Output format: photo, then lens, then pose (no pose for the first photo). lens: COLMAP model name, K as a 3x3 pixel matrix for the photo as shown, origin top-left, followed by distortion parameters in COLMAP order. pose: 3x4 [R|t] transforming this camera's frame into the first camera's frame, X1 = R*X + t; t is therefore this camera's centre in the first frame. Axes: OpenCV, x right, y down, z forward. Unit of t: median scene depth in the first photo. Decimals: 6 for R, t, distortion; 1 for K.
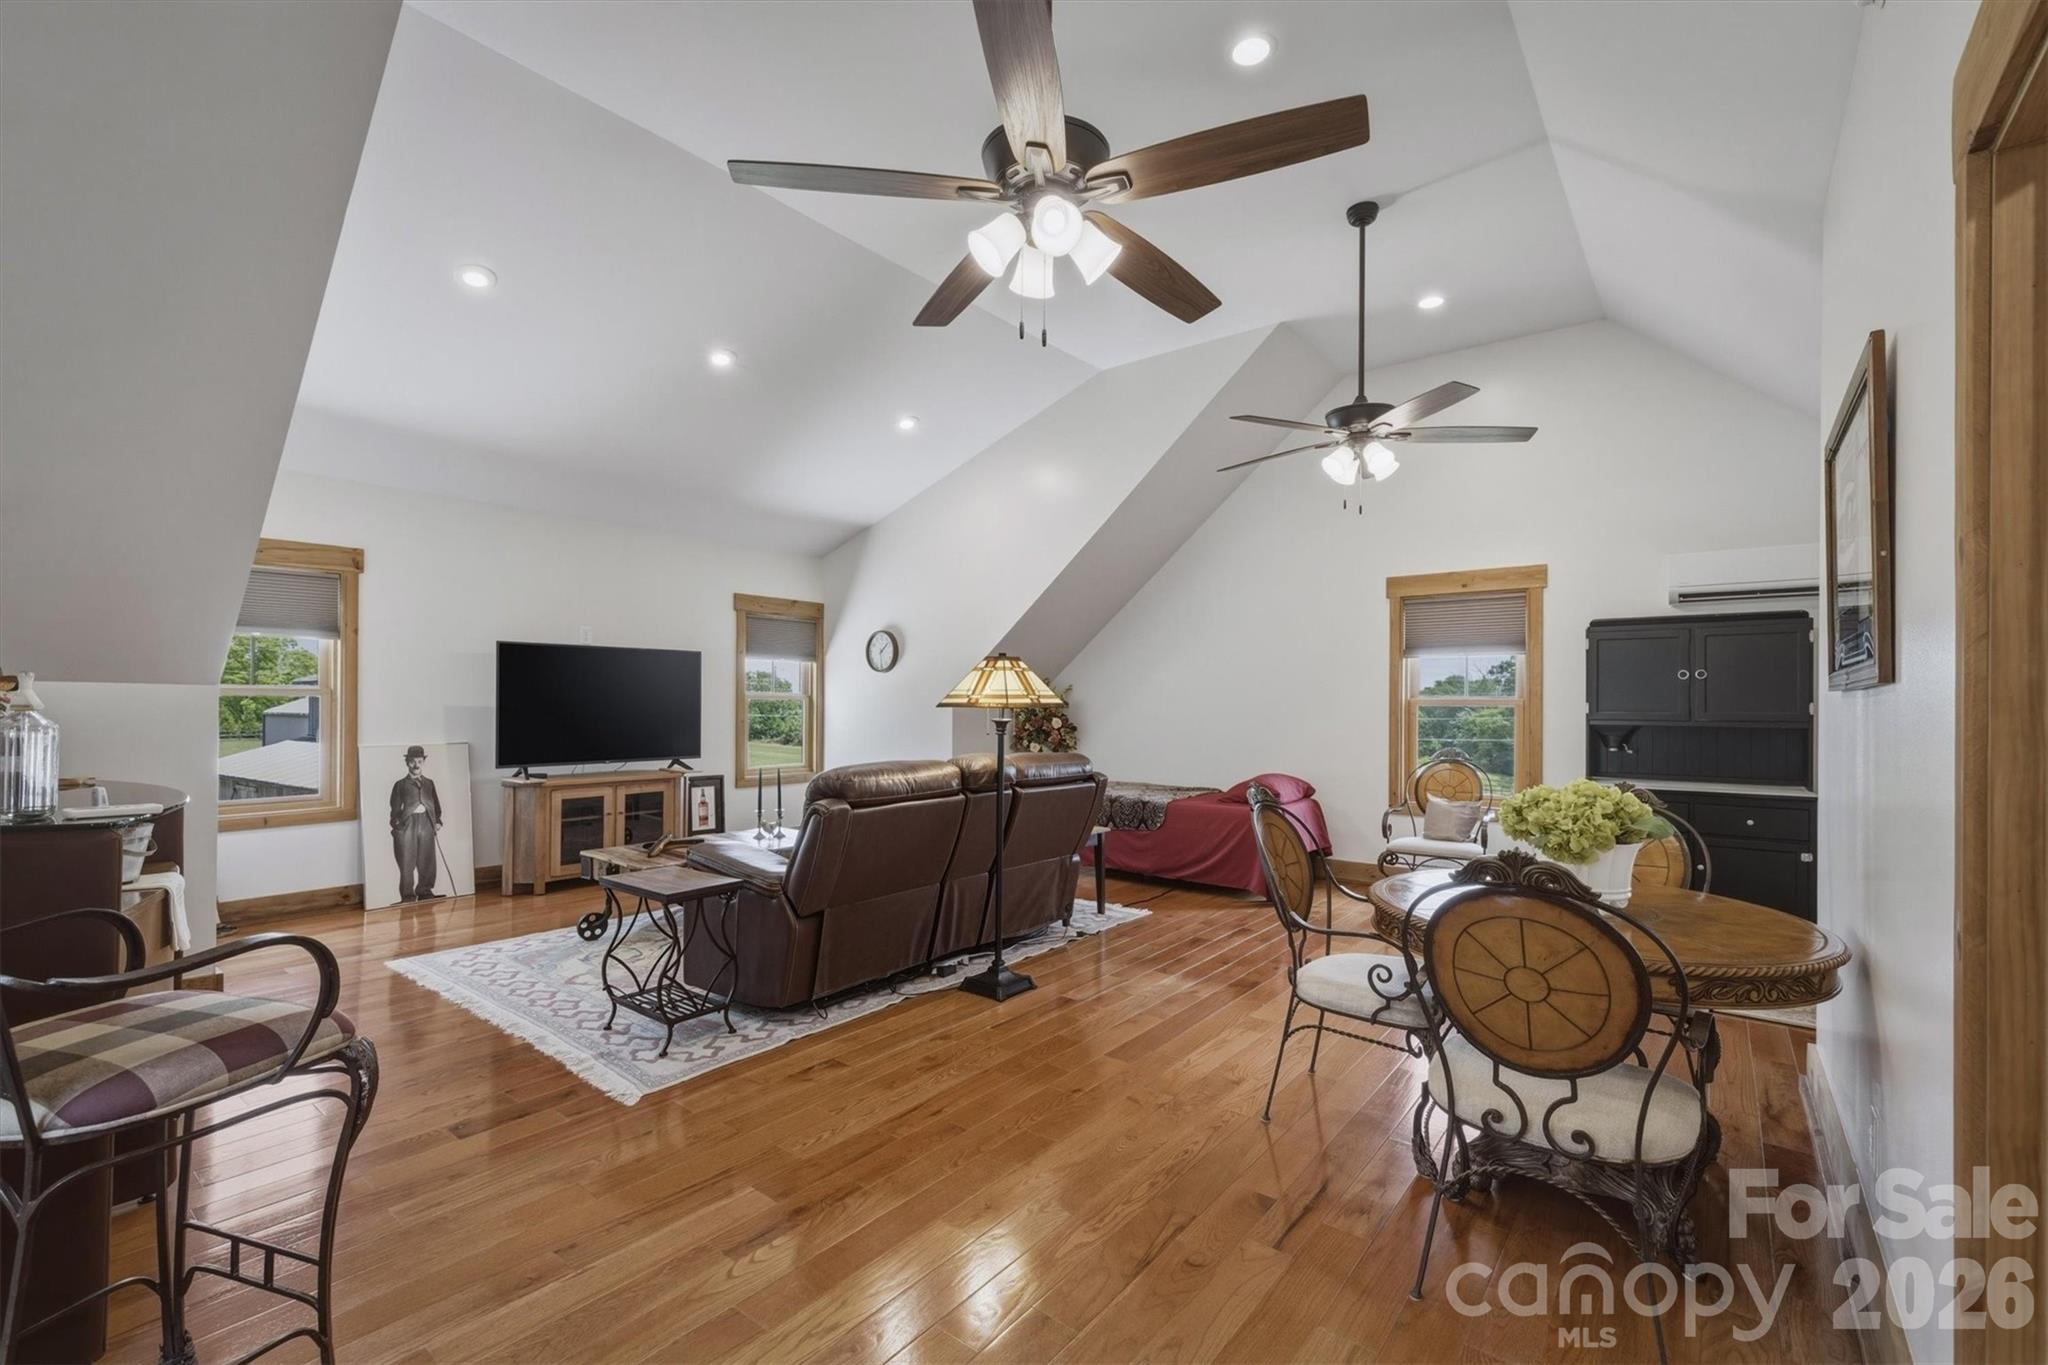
lens RADIAL K [[888.4, 0, 1025.9], [0, 888.4, 694.7], [0, 0, 1]] dist [0.012405, 0.000121]
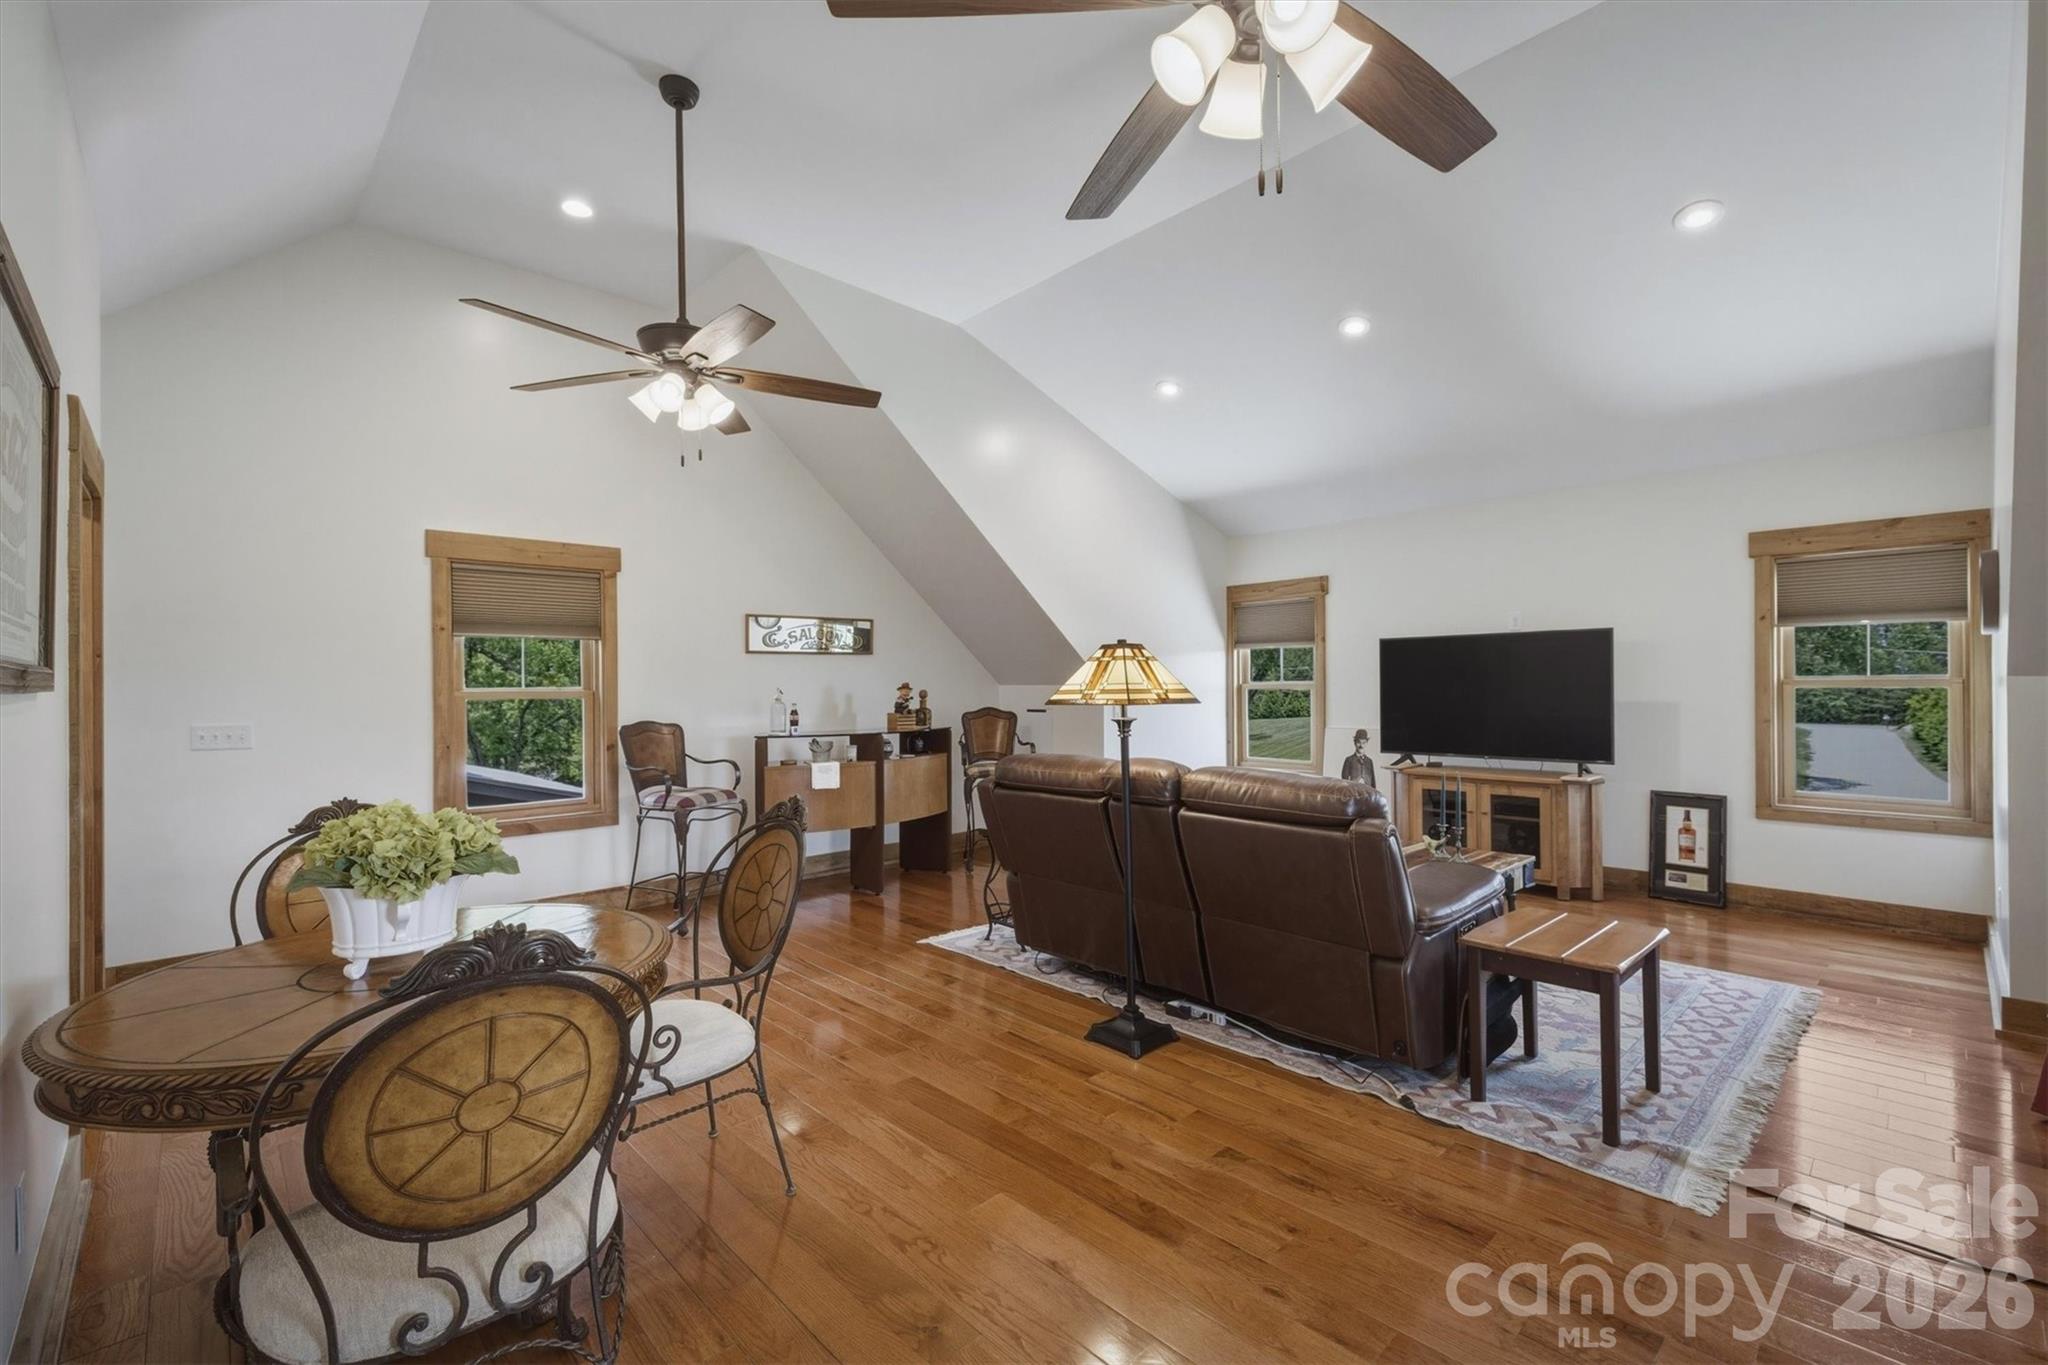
lens RADIAL K [[888.4, 0, 1027.2], [0, 888.4, 687.8], [0, 0, 1]] dist [0.012405, 0.000121]
pose [[-0.153086, -0.004741, -0.988202, 0.773081], [0.014235, 0.999874, -0.007003, 0.003124], [0.988110, -0.015139, -0.152999, 0.981339]]
